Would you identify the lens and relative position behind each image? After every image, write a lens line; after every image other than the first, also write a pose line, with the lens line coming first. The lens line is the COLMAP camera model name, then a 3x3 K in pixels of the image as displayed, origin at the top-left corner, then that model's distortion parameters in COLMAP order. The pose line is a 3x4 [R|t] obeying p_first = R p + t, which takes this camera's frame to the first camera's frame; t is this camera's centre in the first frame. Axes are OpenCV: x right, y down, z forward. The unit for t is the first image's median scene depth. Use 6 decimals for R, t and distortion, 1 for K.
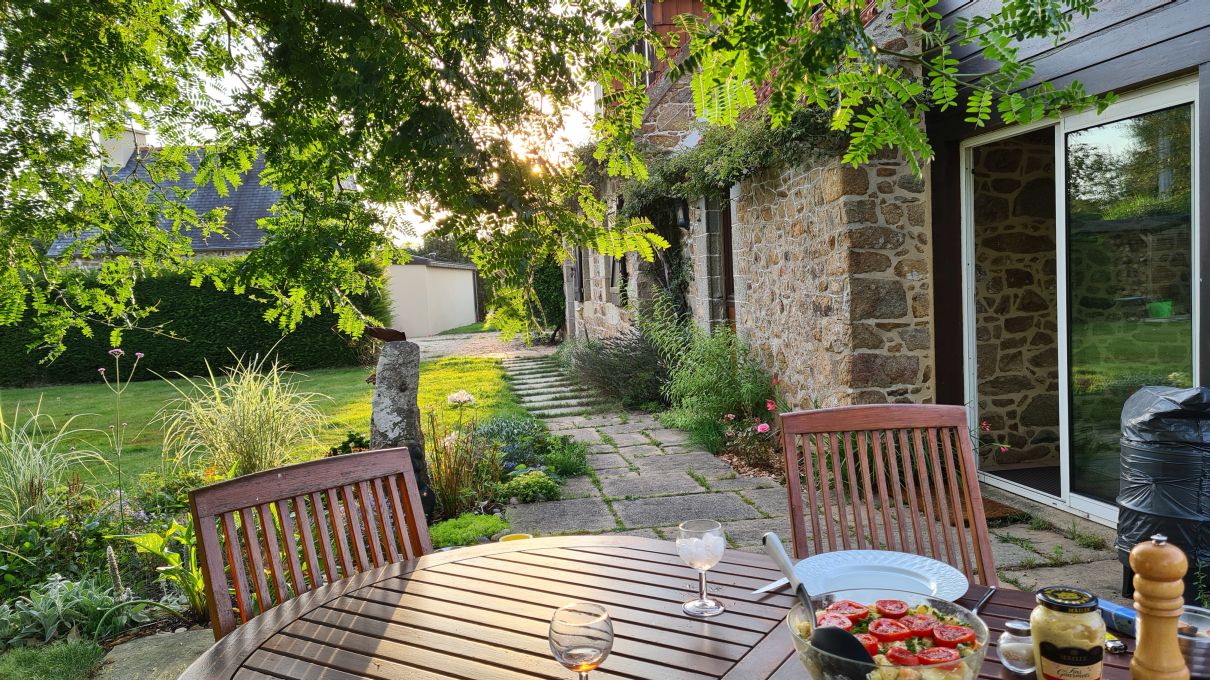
lens RADIAL K [[910.0, 0, 605.0], [0, 910.0, 340.0], [0, 0, 1]] dist [0.079167, -0.072041]
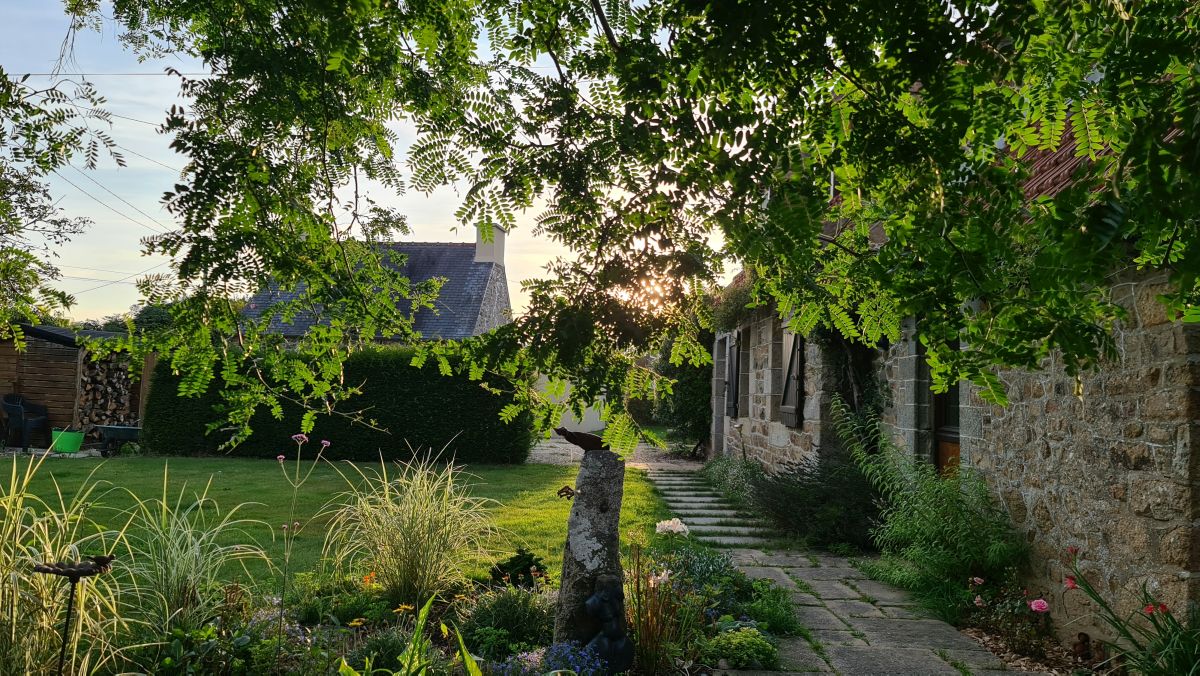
lens RADIAL K [[905.1, 0, 600.0], [0, 905.1, 338.0], [0, 0, 1]] dist [0.085175, -0.060199]
pose [[0.985577, 0.072961, -0.152690, -0.097056], [-0.091309, 0.988947, -0.116821, -0.003297], [0.142479, 0.129078, 0.981345, 0.146643]]
